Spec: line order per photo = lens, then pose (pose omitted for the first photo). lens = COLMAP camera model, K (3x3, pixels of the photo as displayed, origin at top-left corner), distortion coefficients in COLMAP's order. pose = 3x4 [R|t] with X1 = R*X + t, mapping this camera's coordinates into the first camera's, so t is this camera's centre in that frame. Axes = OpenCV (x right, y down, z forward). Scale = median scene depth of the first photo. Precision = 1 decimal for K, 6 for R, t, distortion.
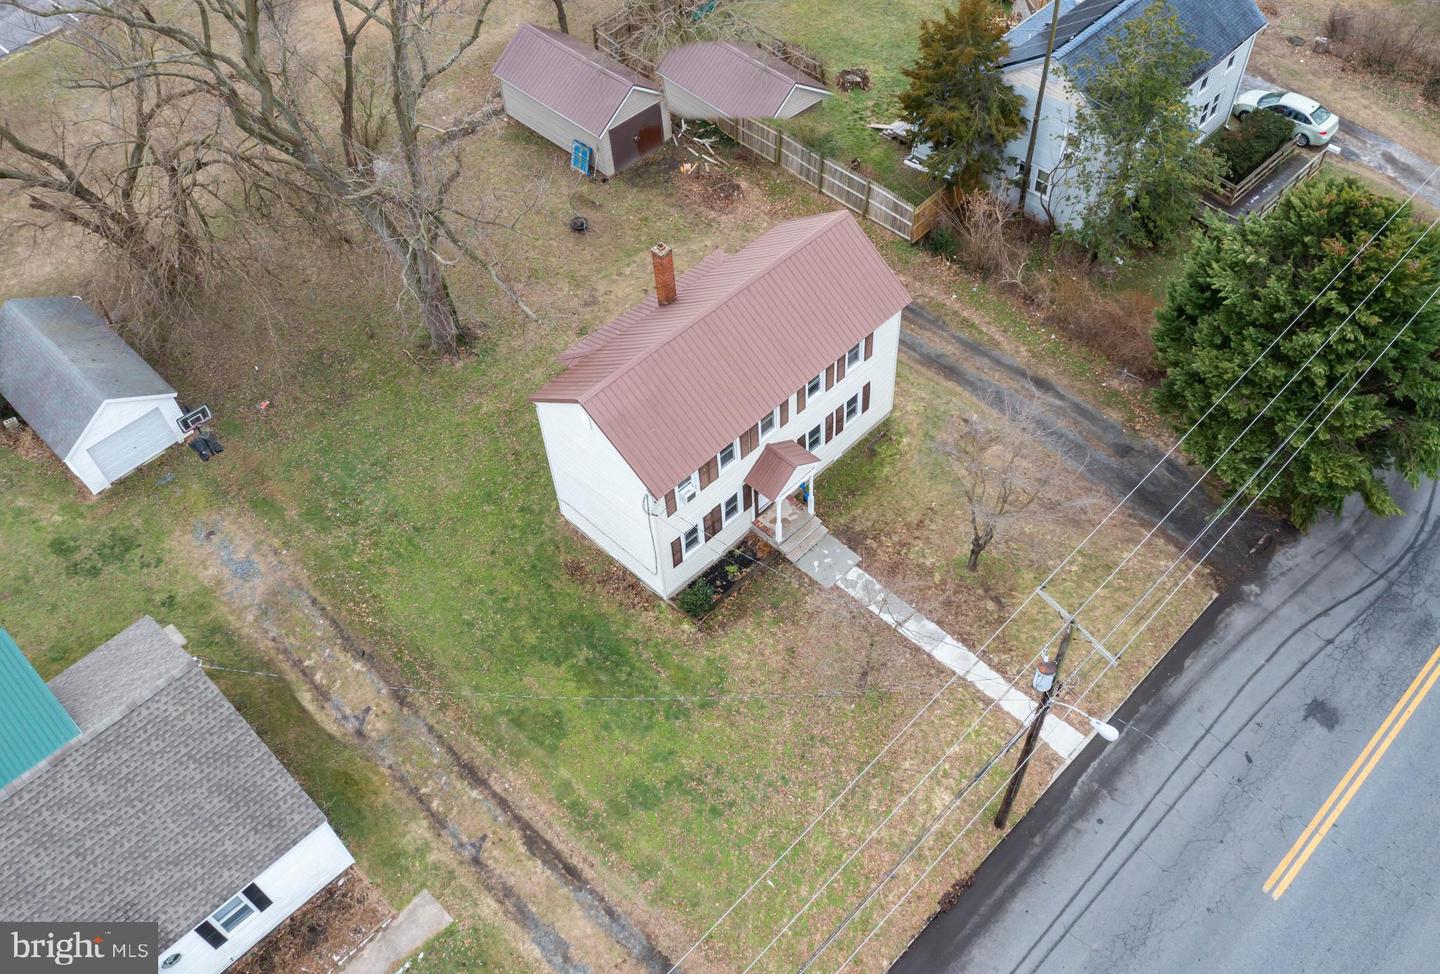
lens RADIAL K [[1199.6, 0, 761.5], [0, 1199.6, 516.9], [0, 0, 1]] dist [-0.013276, -0.004142]
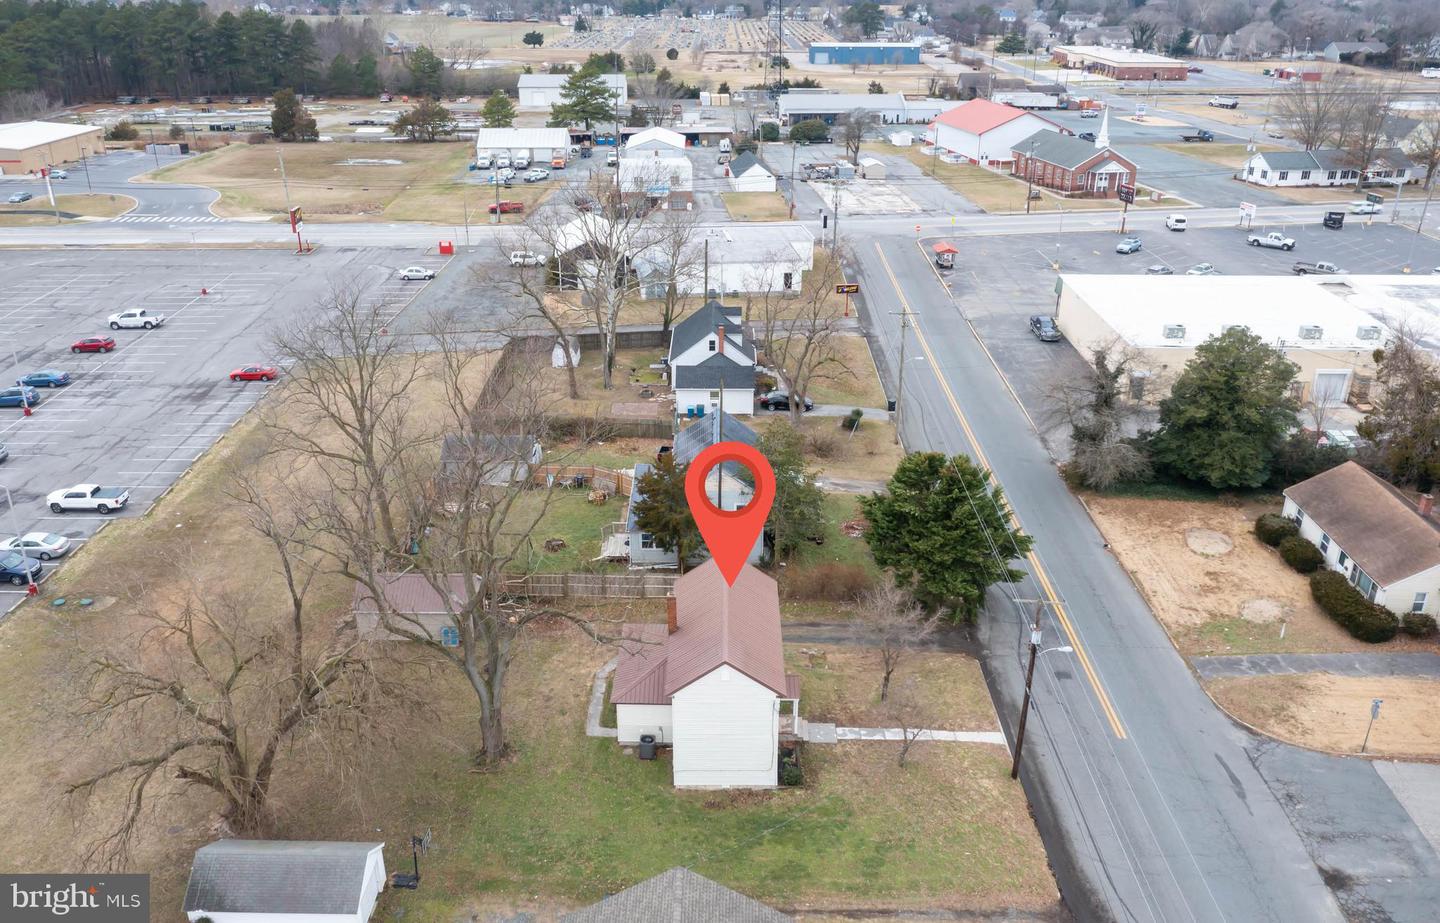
lens RADIAL K [[1144.6, 0, 712.3], [0, 1144.6, 491.2], [0, 0, 1]] dist [-0.013327, -0.002683]
pose [[0.730099, -0.267331, 0.628879, -0.994207], [0.532650, 0.799140, -0.278674, 0.134824], [-0.428065, 0.538432, 0.725845, -0.258674]]
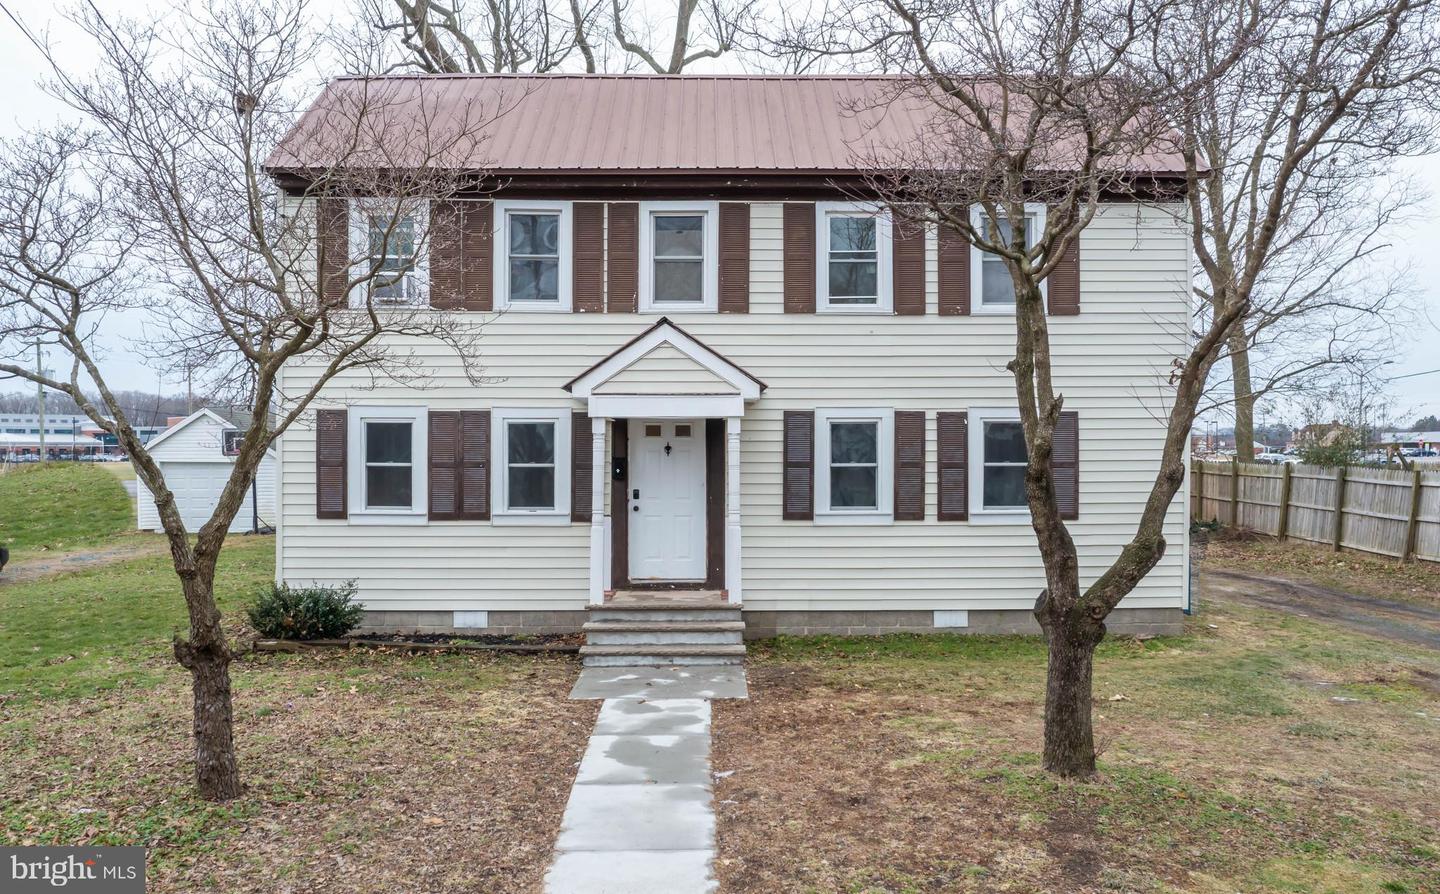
lens RADIAL K [[1143.8, 0, 712.8], [0, 1143.8, 487.2], [0, 0, 1]] dist [-0.017483, -0.003574]
pose [[0.696241, 0.041829, -0.716588, 0.282201], [-0.574895, 0.630270, -0.521781, 0.155958], [0.429818, 0.775248, 0.462867, 0.875159]]
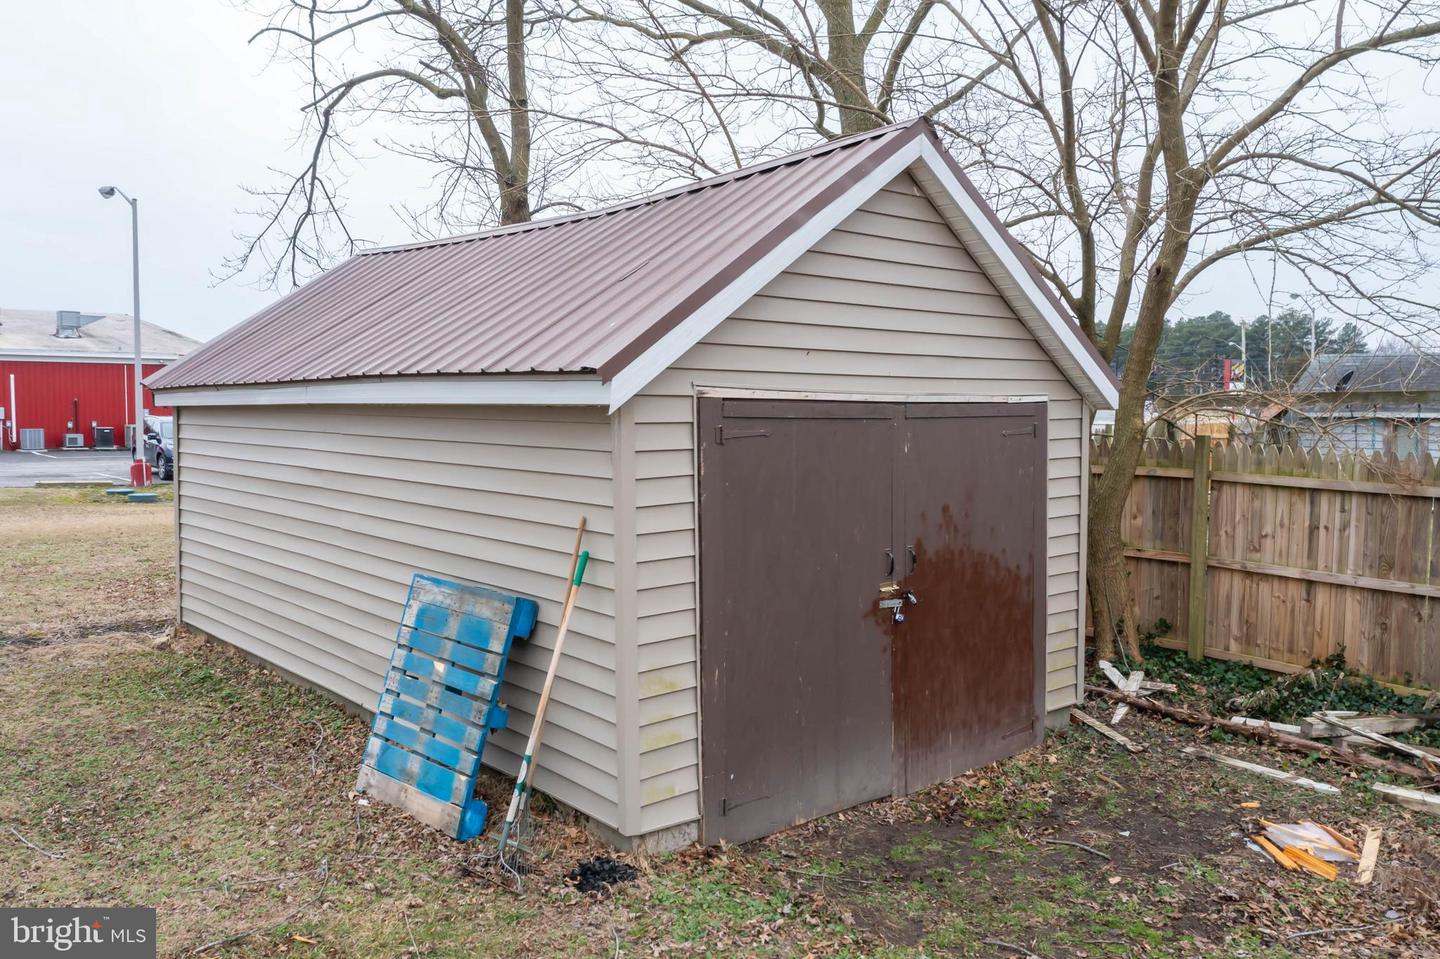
lens RADIAL K [[1138.2, 0, 720.0], [0, 1138.2, 479.5], [0, 0, 1]] dist [-0.014044, -0.008476]
pose [[0.995780, 0.036147, -0.084352, -0.156048], [-0.086882, 0.667333, -0.739674, -0.318472], [0.029554, 0.743881, 0.667658, 1.250521]]
